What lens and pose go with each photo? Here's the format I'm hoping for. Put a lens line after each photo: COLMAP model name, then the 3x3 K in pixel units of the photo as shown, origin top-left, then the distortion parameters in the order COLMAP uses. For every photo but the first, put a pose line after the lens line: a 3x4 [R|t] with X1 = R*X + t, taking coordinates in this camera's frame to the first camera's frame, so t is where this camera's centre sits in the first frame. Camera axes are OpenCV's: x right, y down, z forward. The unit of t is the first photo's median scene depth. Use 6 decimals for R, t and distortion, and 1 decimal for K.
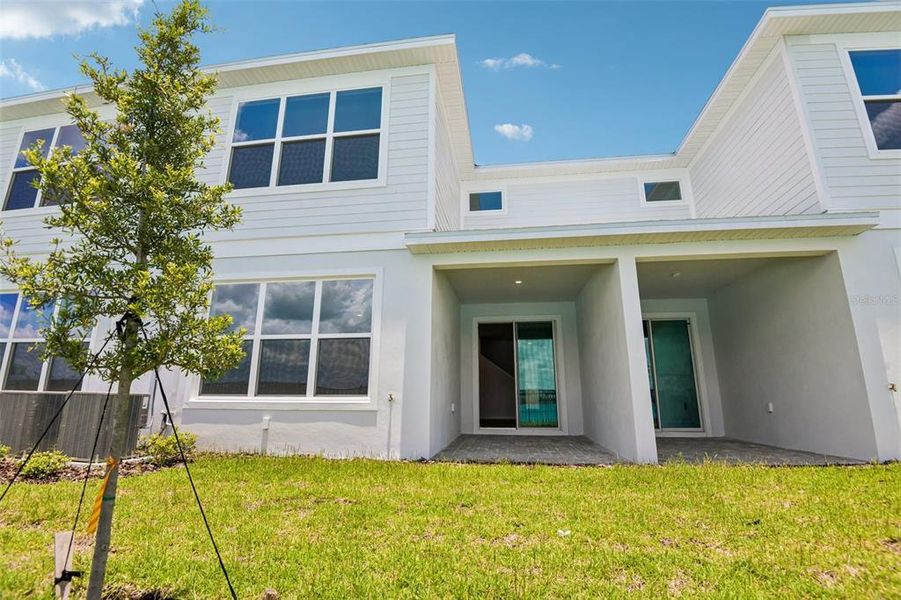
lens RADIAL K [[425.6, 0, 450.5], [0, 425.6, 300.0], [0, 0, 1]] dist [-0.037684, -0.000399]
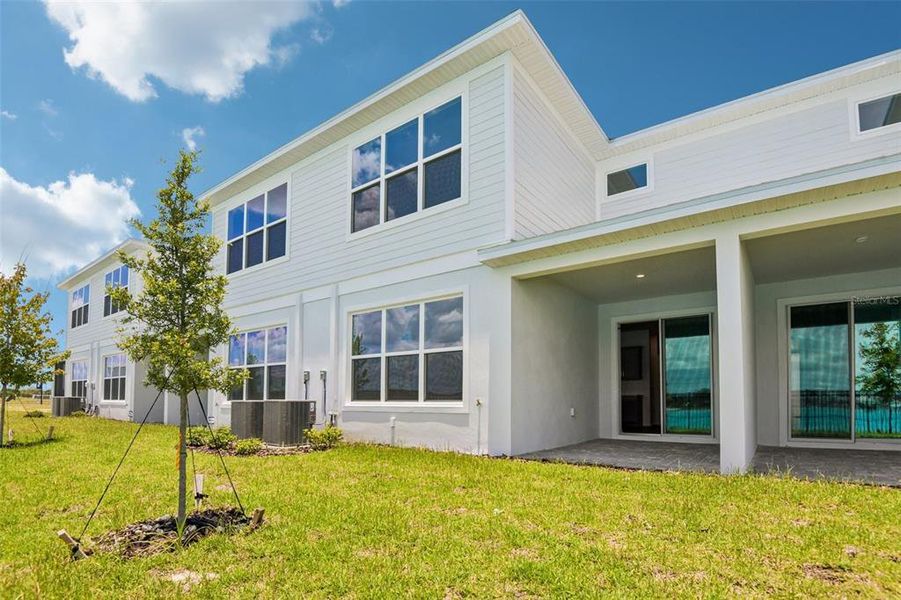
lens RADIAL K [[443.5, 0, 452.6], [0, 443.5, 391.4], [0, 0, 1]] dist [-0.019264, -0.000932]
pose [[0.878175, -0.010409, -0.478226, 0.330807], [0.106365, 0.978982, 0.174012, -0.010471], [0.466363, -0.203679, 0.860825, -0.040033]]
